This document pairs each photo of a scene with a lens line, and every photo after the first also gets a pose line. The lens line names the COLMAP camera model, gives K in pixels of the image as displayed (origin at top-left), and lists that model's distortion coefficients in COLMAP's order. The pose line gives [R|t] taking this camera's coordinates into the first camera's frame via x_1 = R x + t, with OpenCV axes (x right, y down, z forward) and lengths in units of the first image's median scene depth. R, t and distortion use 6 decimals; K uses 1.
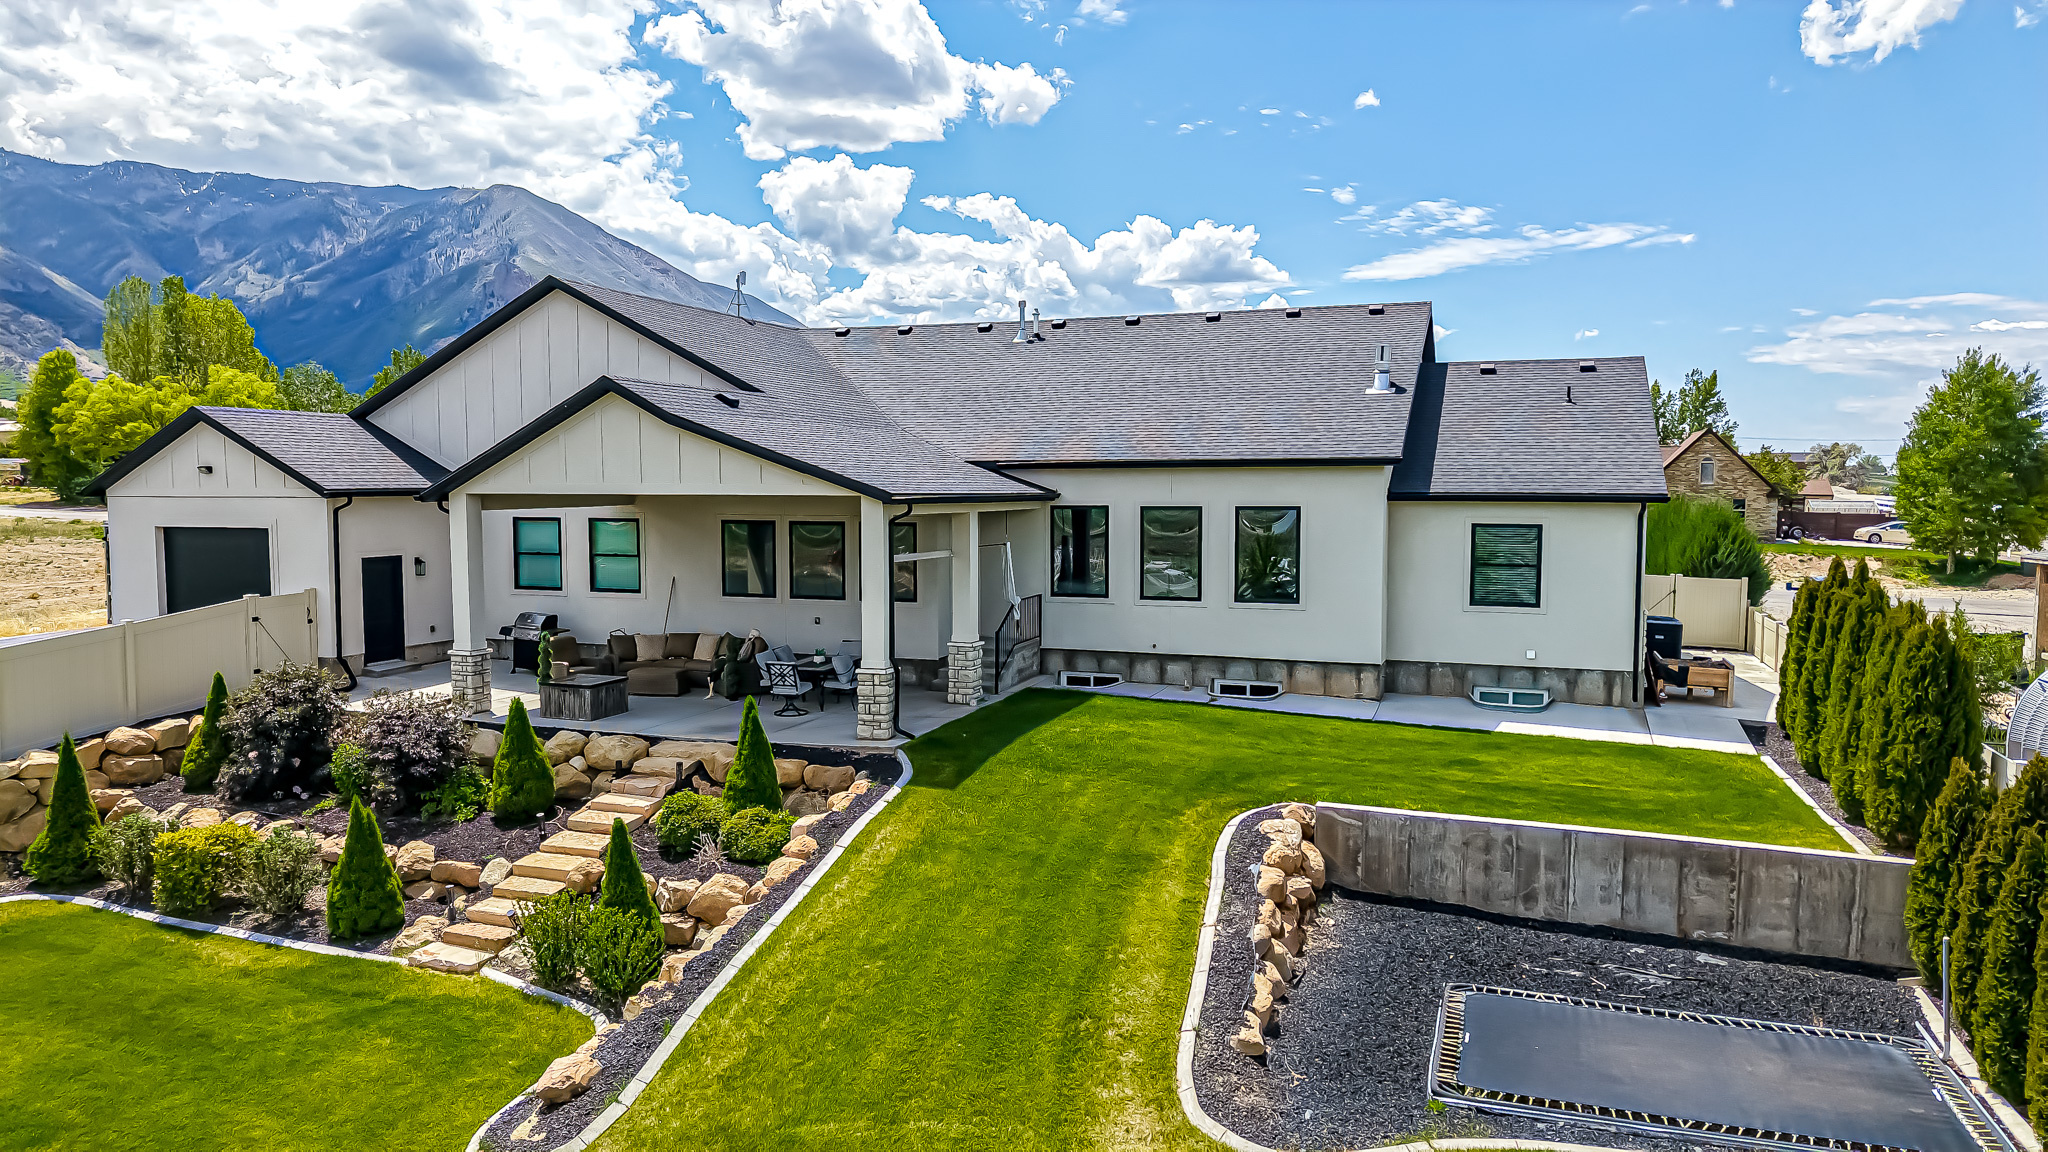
lens RADIAL K [[1370.0, 0, 1029.4], [0, 1370.0, 585.7], [0, 0, 1]] dist [0.036172, -0.052924]
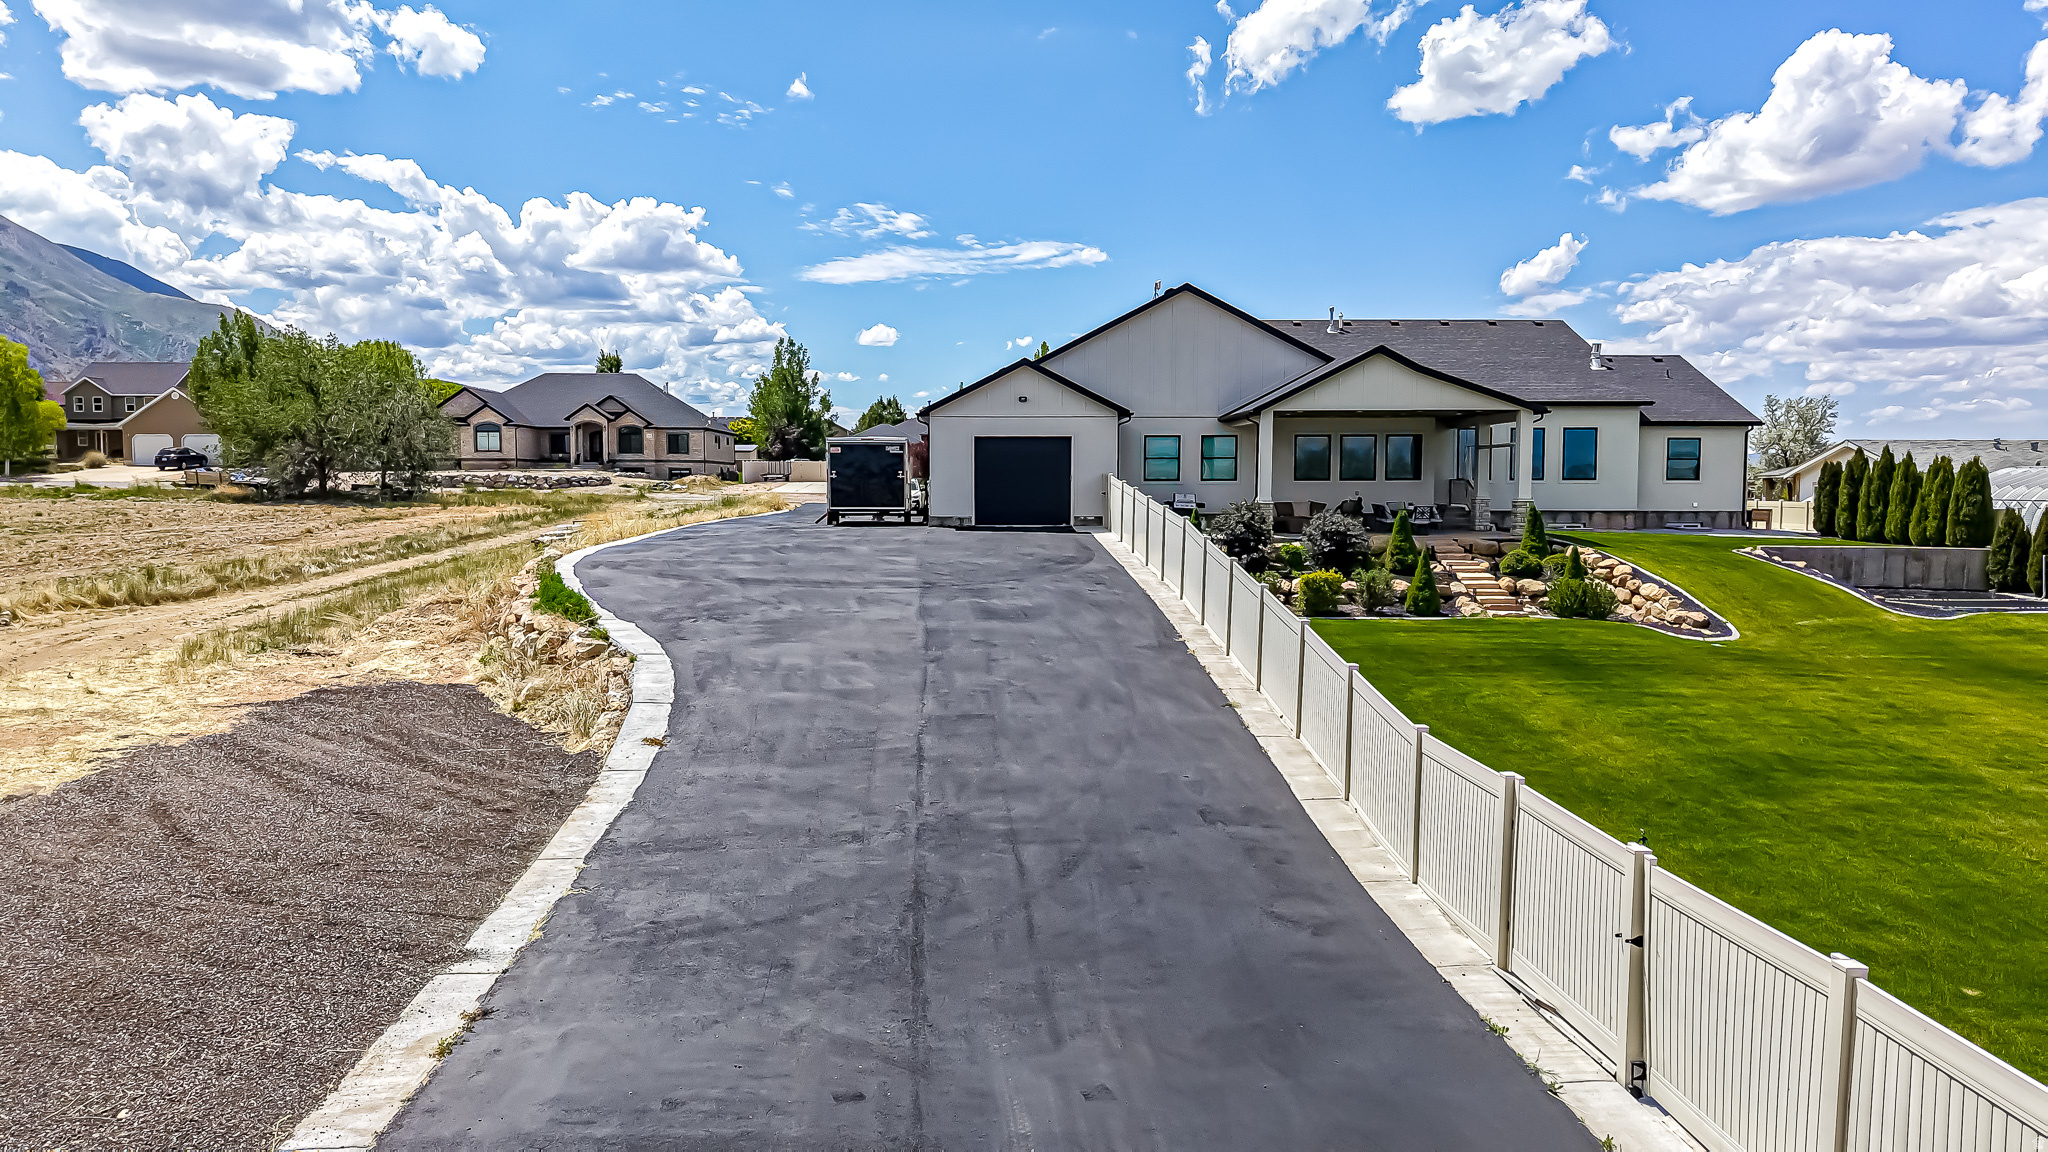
lens RADIAL K [[1366.9, 0, 1025.3], [0, 1366.9, 544.9], [0, 0, 1]] dist [0.044956, -0.056728]
pose [[0.928437, -0.018169, 0.371046, -1.246781], [0.029115, 0.999290, -0.023920, 0.126537], [-0.370348, 0.033011, 0.928306, -0.462742]]
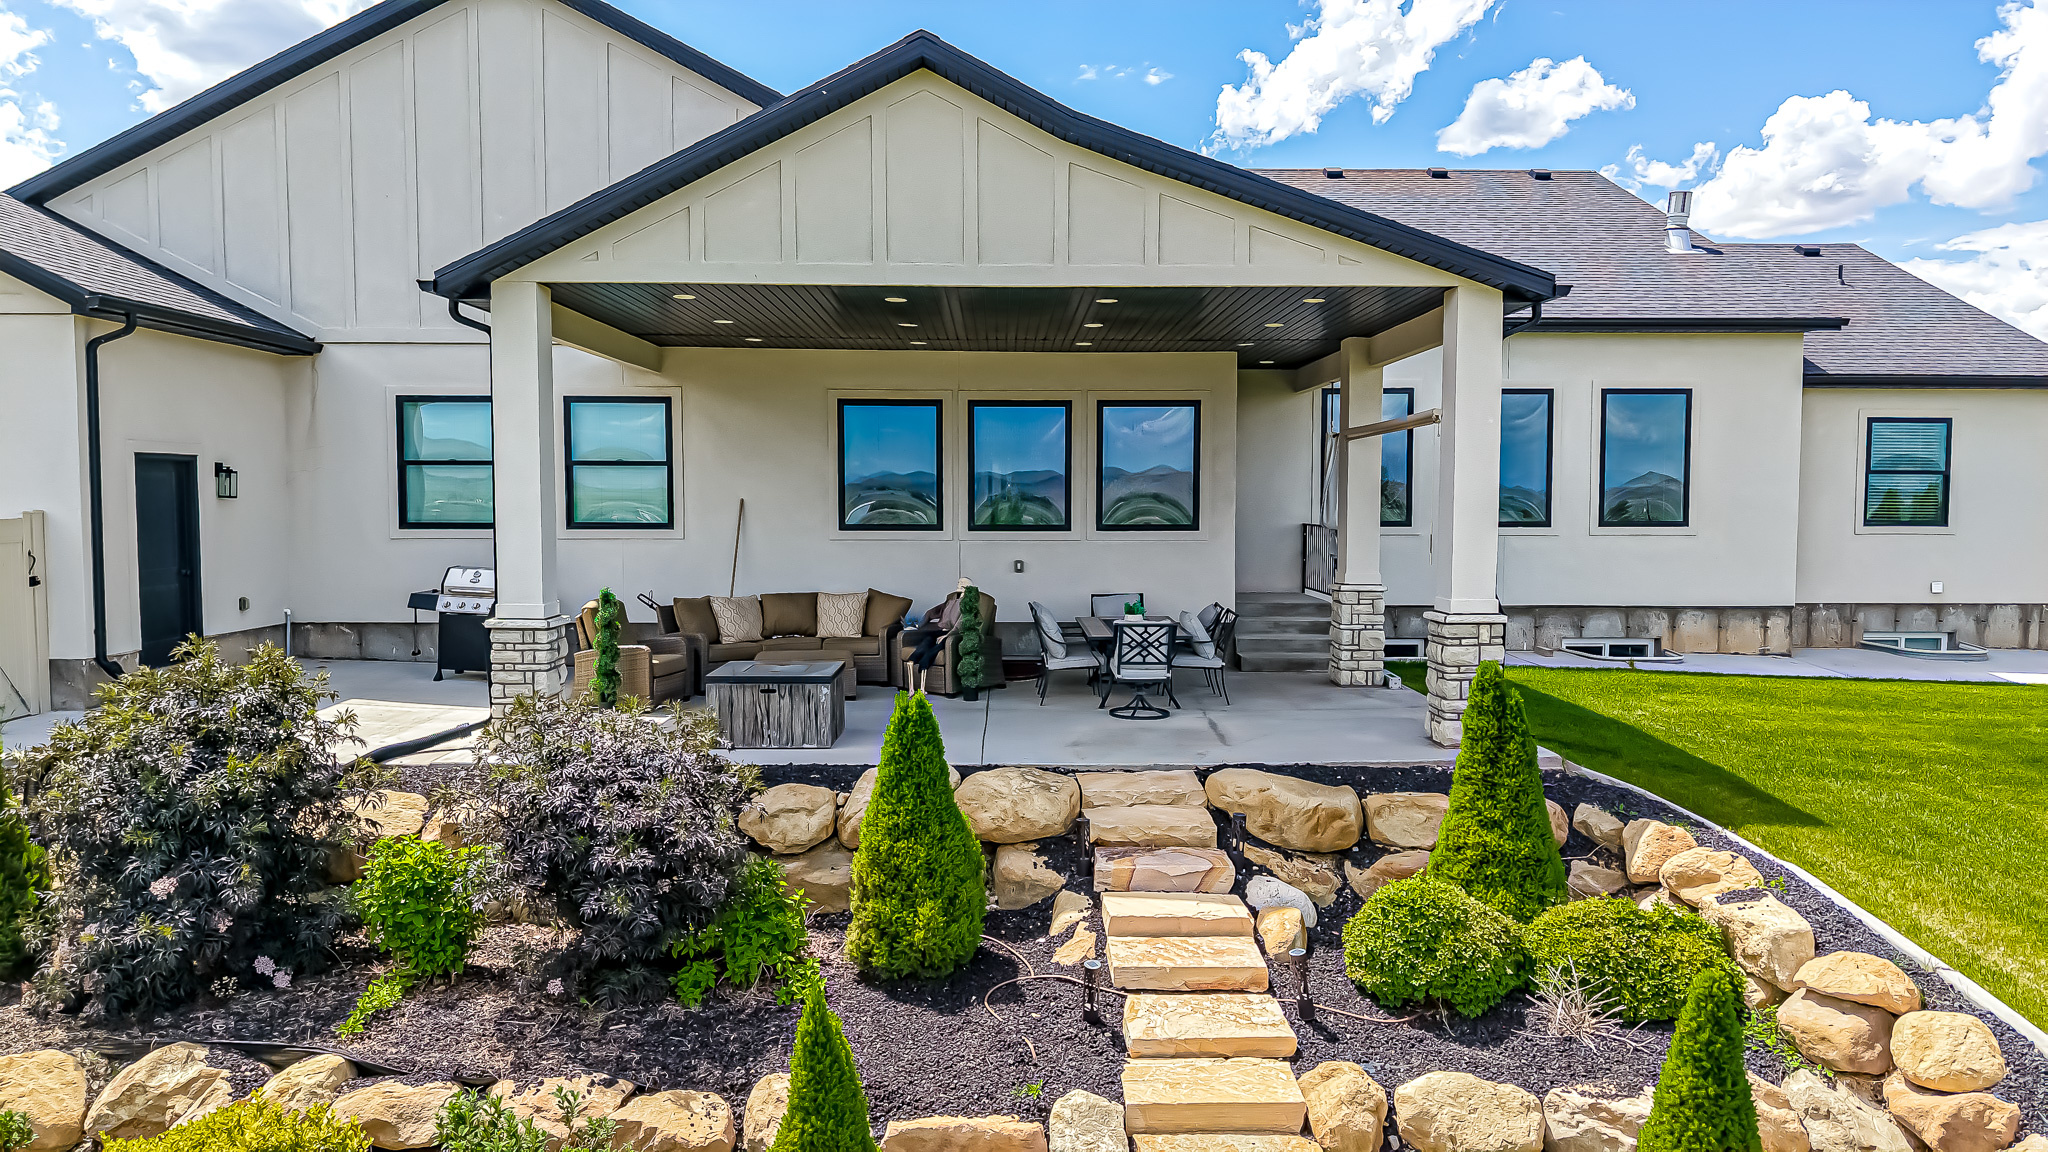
lens RADIAL K [[1375.7, 0, 1027.0], [0, 1375.7, 570.0], [0, 0, 1]] dist [0.007682, 0.001041]
pose [[0.931651, -0.018179, 0.362899, -0.391925], [0.026313, 0.999501, -0.017482, 0.040293], [-0.362400, 0.025836, 0.931665, 0.461762]]
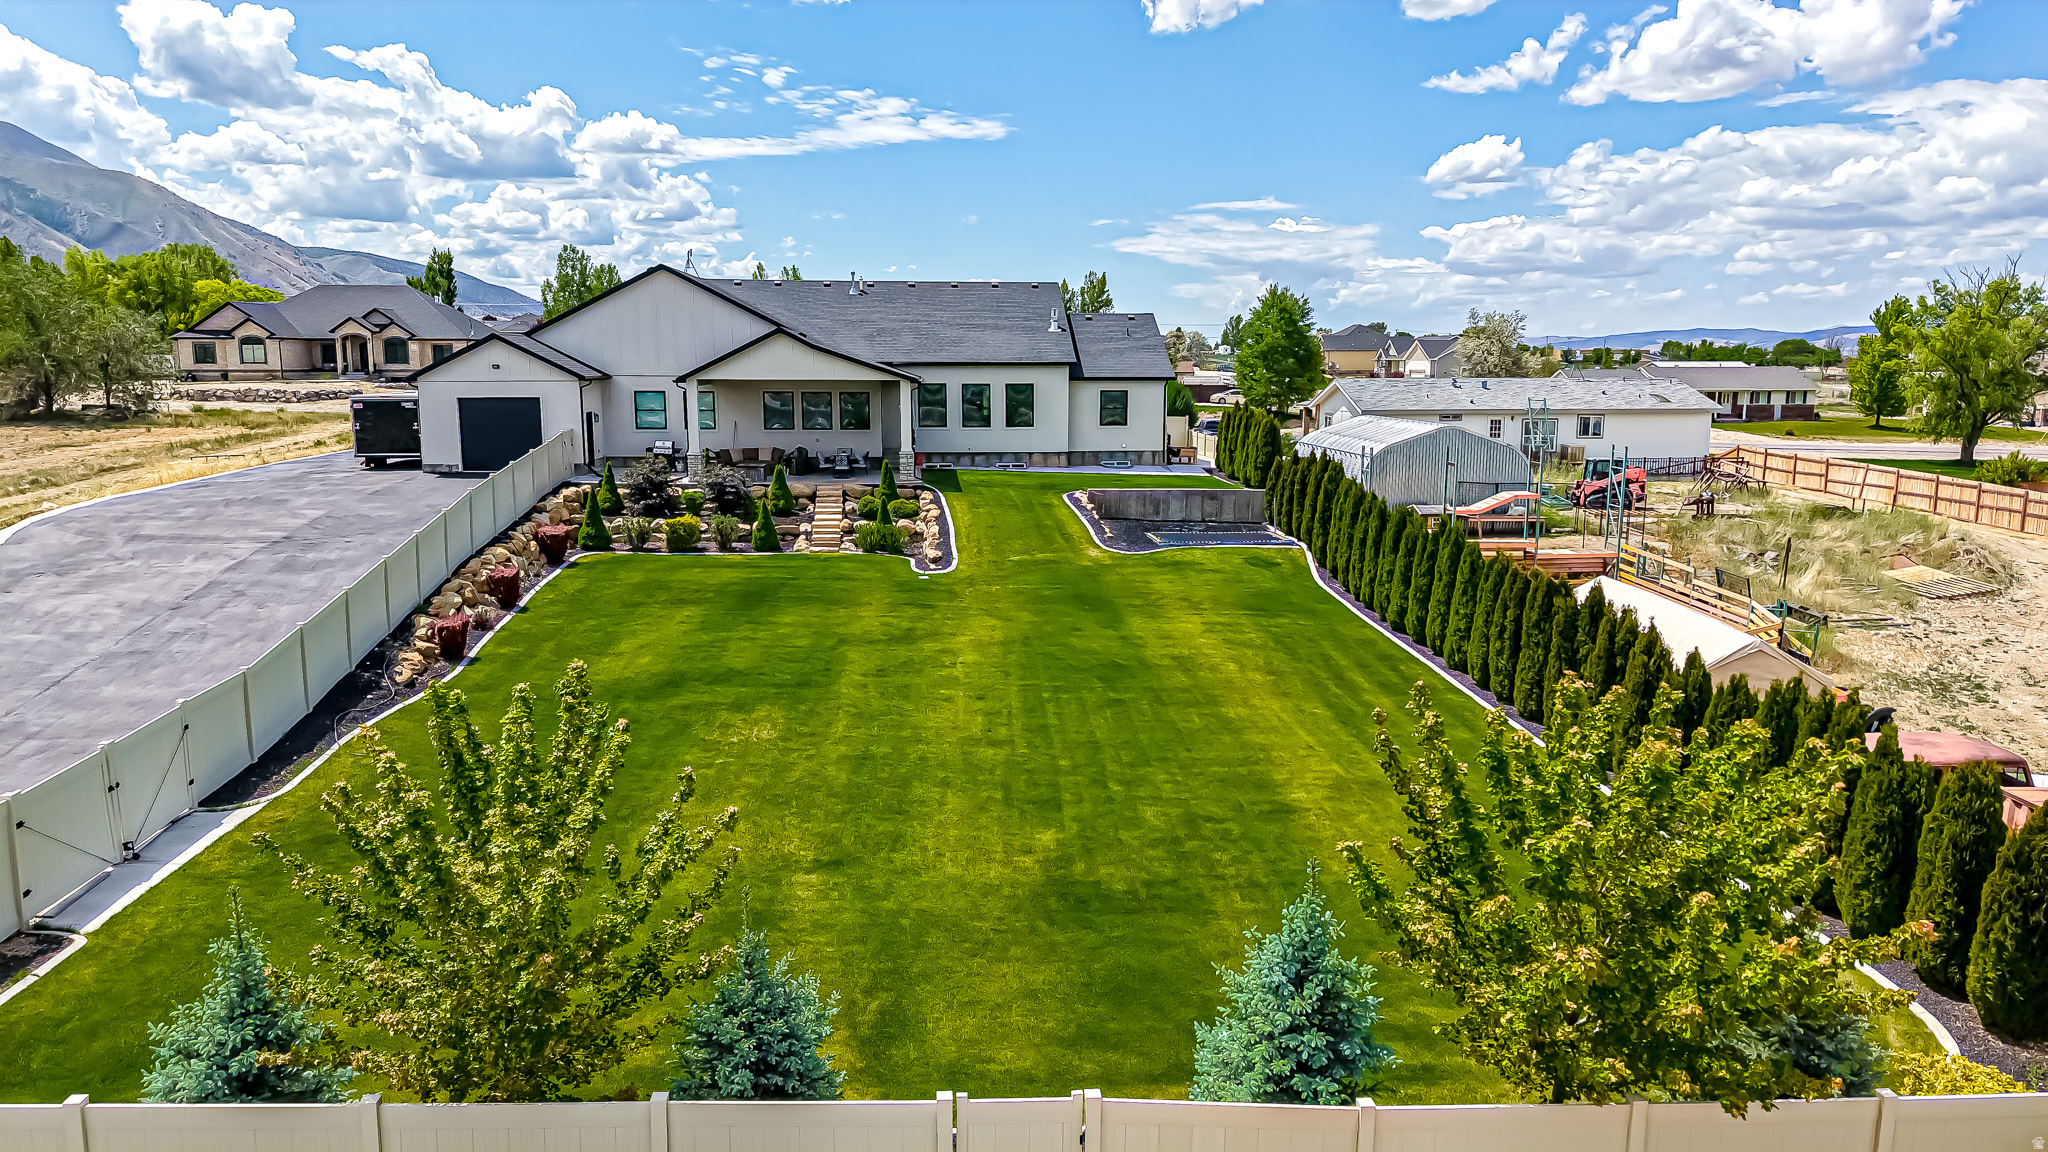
lens RADIAL K [[1357.1, 0, 1021.7], [0, 1357.1, 581.0], [0, 0, 1]] dist [0.059360, -0.075921]
pose [[0.912968, -0.066495, 0.402576, -0.760268], [0.031577, 0.995187, 0.092768, 0.060366], [-0.406807, -0.071982, 0.910674, -1.087303]]
